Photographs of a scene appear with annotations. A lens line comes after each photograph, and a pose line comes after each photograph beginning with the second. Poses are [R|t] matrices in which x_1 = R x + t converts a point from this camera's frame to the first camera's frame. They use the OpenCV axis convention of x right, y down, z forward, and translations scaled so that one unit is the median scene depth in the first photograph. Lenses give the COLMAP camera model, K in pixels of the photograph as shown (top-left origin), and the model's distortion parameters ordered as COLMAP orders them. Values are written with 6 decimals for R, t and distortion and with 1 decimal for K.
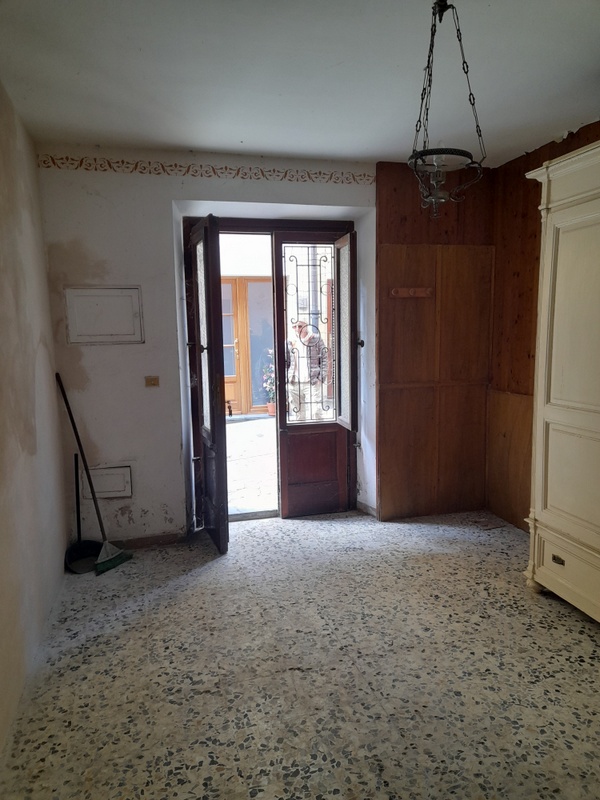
lens RADIAL K [[595.4, 0, 301.2], [0, 595.4, 400.7], [0, 0, 1]] dist [0.057513, -0.029341]
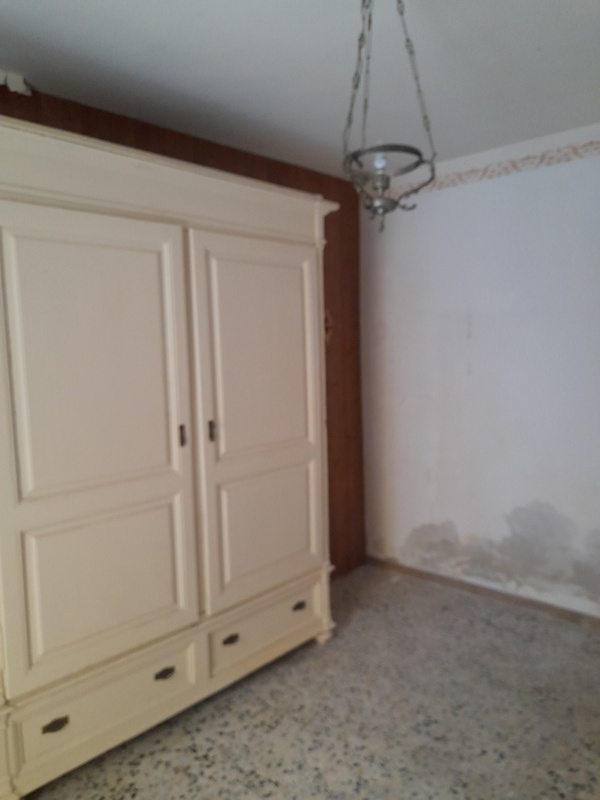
lens RADIAL K [[595.4, 0, 302.3], [0, 595.4, 401.3], [0, 0, 1]] dist [0.057513, -0.029341]
pose [[-0.541993, -0.043815, 0.839240, -0.317448], [0.118197, 0.984739, 0.127745, -0.167576], [-0.832029, 0.168432, -0.528543, 1.230543]]
